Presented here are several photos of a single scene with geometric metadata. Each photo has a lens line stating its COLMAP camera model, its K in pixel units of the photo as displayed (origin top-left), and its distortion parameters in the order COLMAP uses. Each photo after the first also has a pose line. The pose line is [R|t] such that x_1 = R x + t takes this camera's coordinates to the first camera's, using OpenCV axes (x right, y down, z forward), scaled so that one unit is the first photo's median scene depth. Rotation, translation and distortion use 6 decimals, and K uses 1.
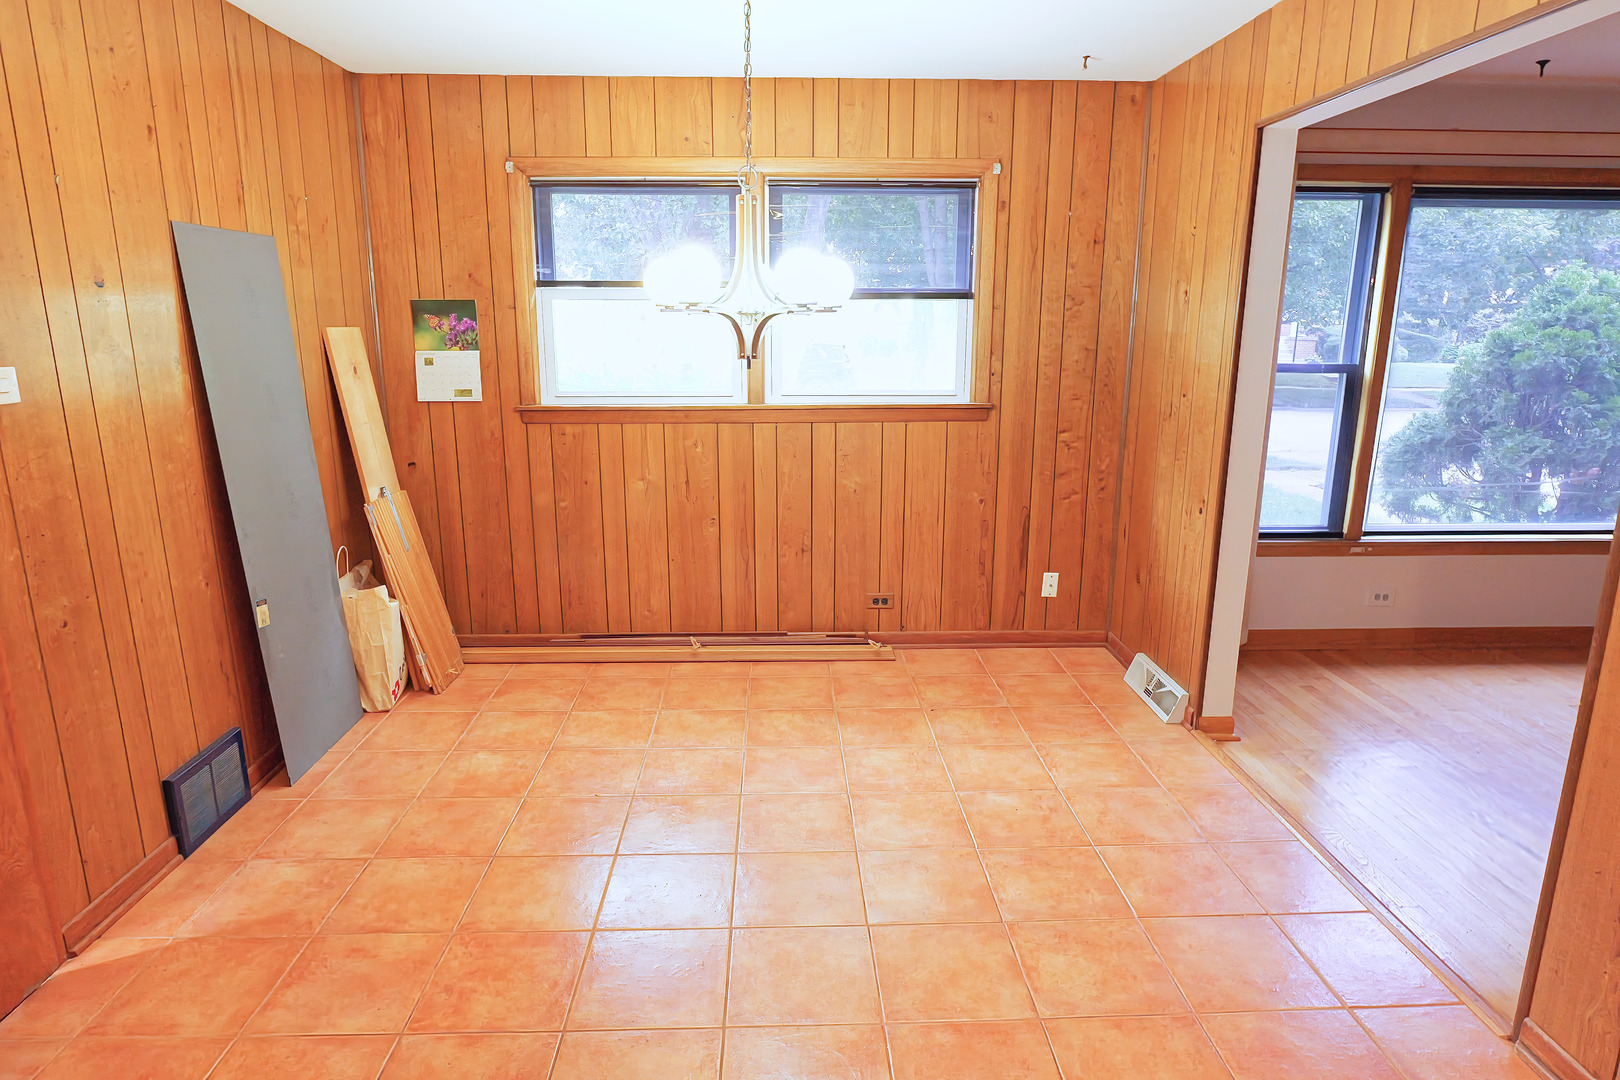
lens RADIAL K [[952.1, 0, 810.0], [0, 952.1, 540.0], [0, 0, 1]] dist [-0.024215, 0.017533]
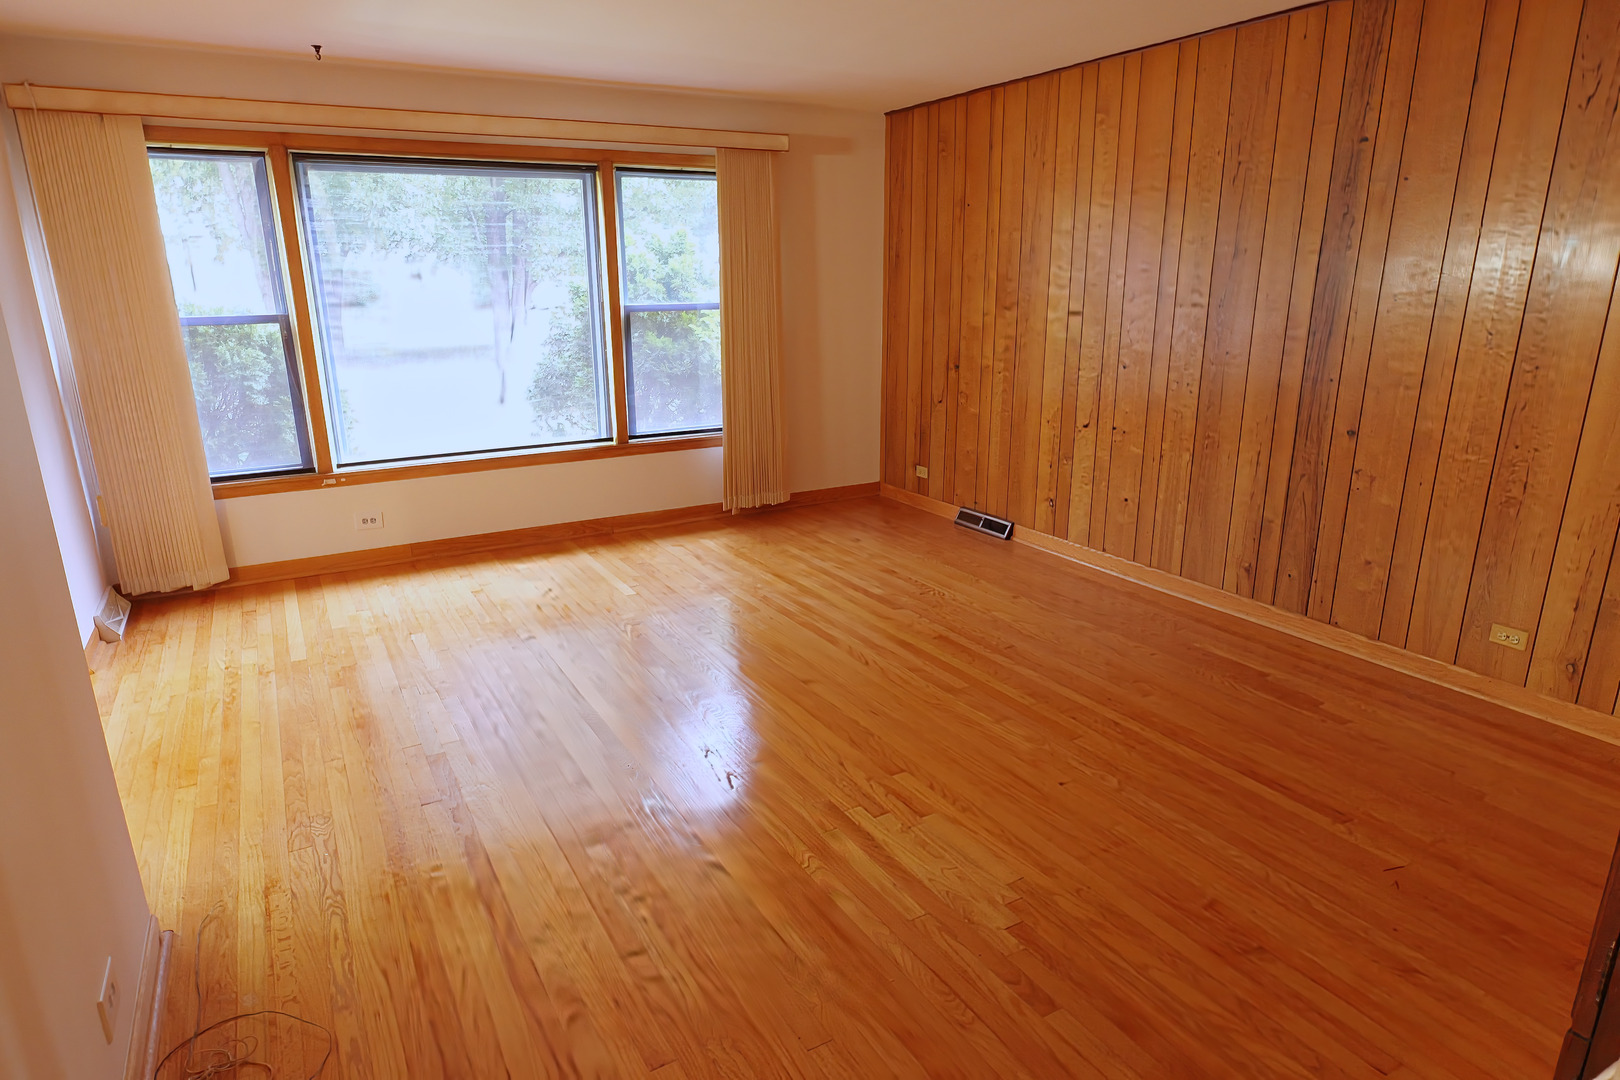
lens RADIAL K [[952.1, 0, 810.0], [0, 952.1, 540.0], [0, 0, 1]] dist [-0.024215, 0.017533]
pose [[0.885852, -0.134792, 0.443957, 0.574525], [0.113756, 0.990762, 0.073826, 0.060388], [-0.449807, -0.014896, 0.893001, -0.250623]]
